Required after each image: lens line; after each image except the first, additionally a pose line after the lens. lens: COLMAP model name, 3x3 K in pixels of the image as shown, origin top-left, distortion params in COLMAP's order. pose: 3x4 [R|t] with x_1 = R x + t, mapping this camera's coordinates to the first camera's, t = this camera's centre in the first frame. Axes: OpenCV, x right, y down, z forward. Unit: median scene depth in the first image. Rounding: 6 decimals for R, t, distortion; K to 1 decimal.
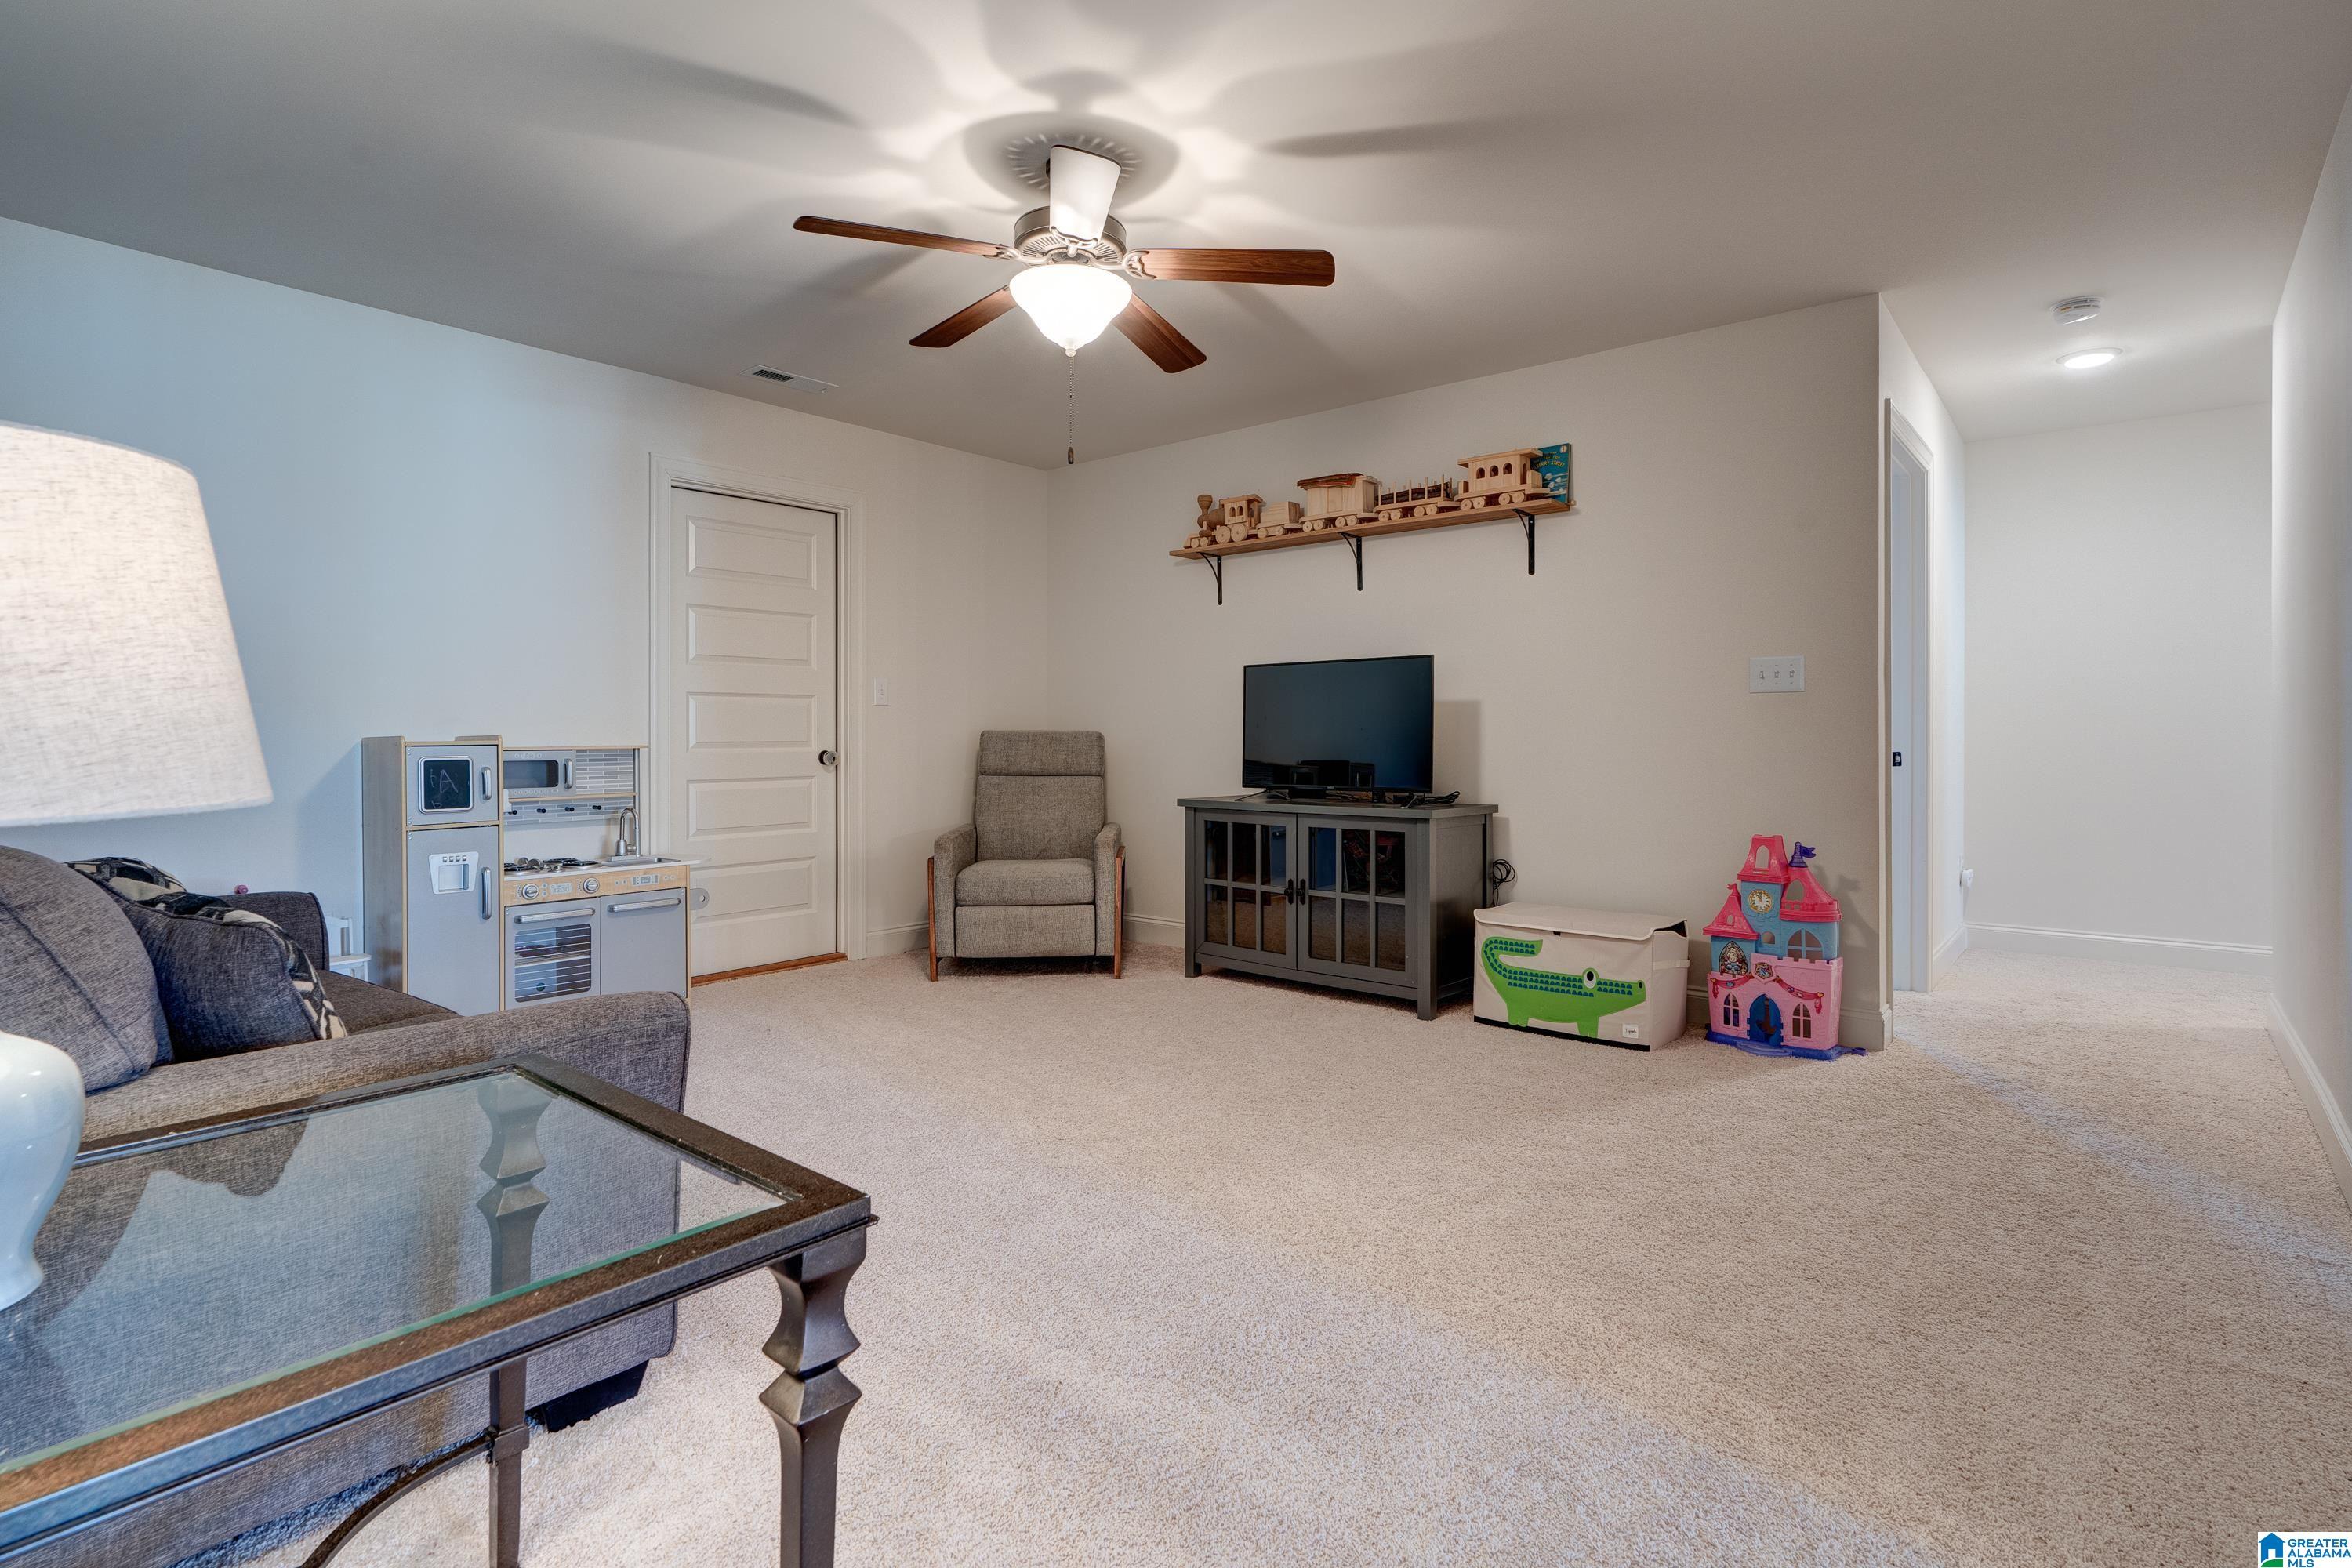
lens RADIAL K [[1151.5, 0, 1179.7], [0, 1151.5, 730.9], [0, 0, 1]] dist [-0.000545, -0.000049]
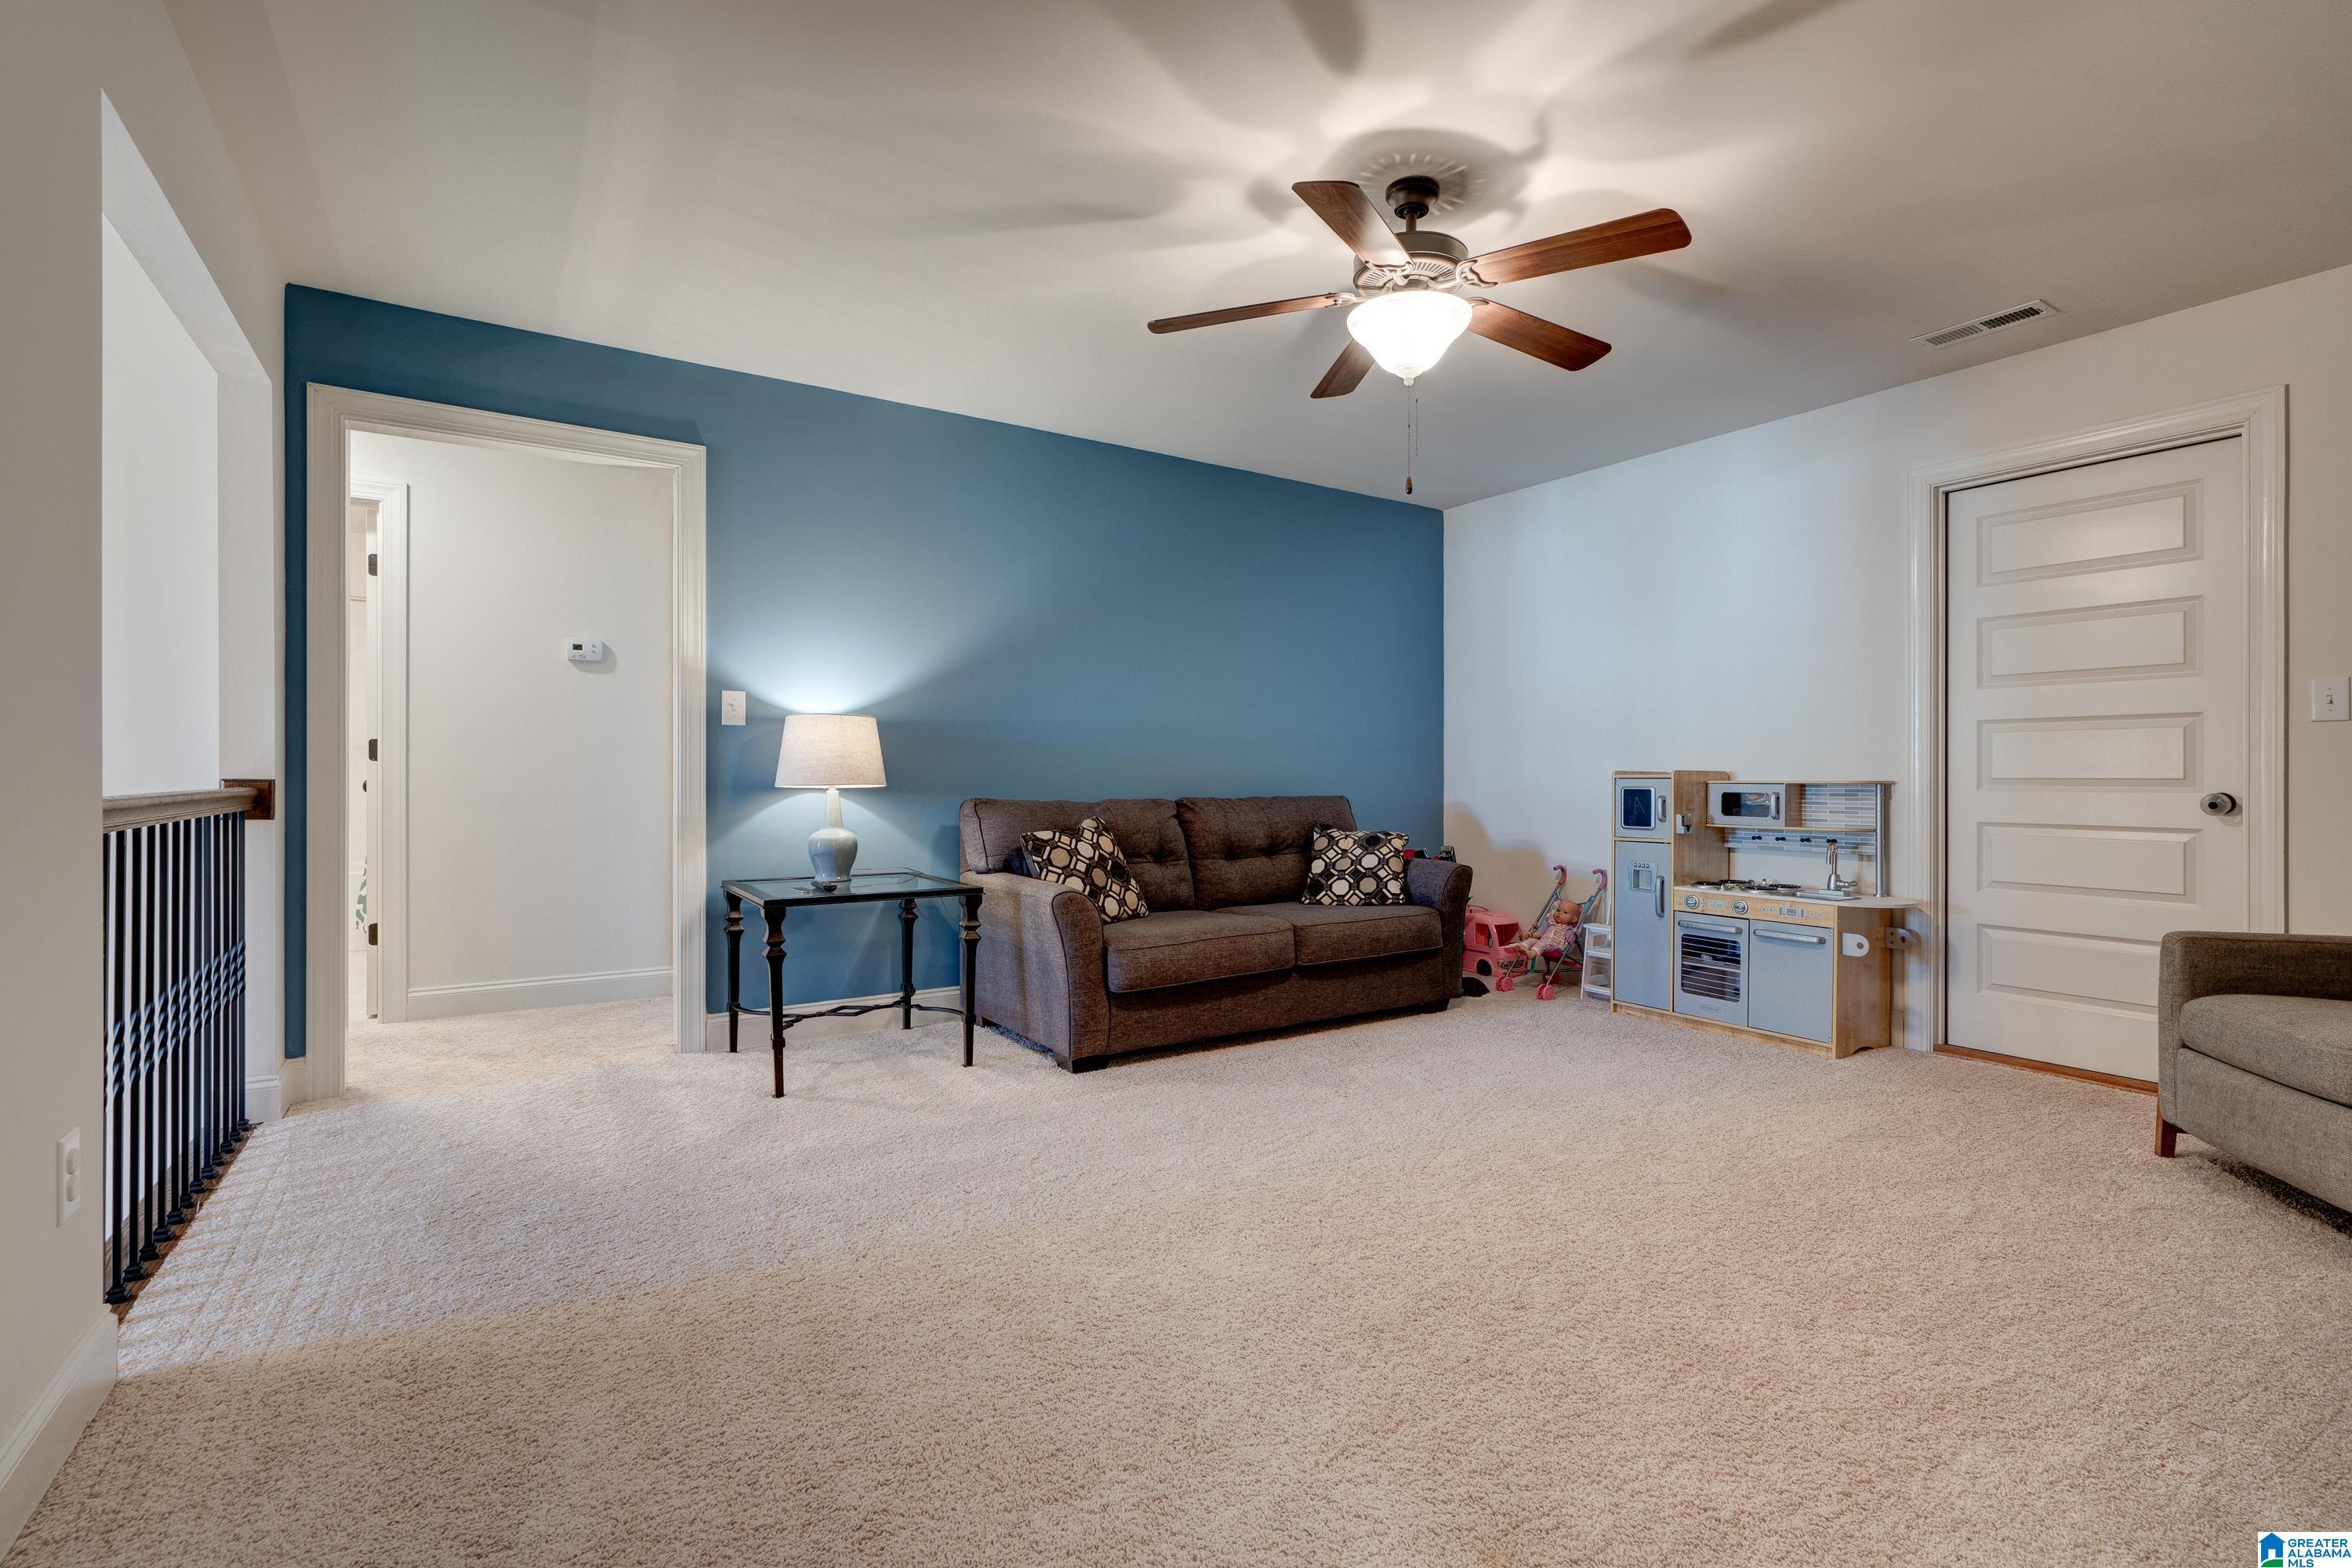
lens RADIAL K [[1057.2, 0, 1180.4], [0, 1057.2, 772.7], [0, 0, 1]] dist [0.000001, -0.000051]
pose [[-0.290969, -0.000067, -0.956732, 0.862428], [0.001708, 0.999998, -0.000590, 0.008783], [0.956731, -0.001806, -0.290969, 1.116603]]
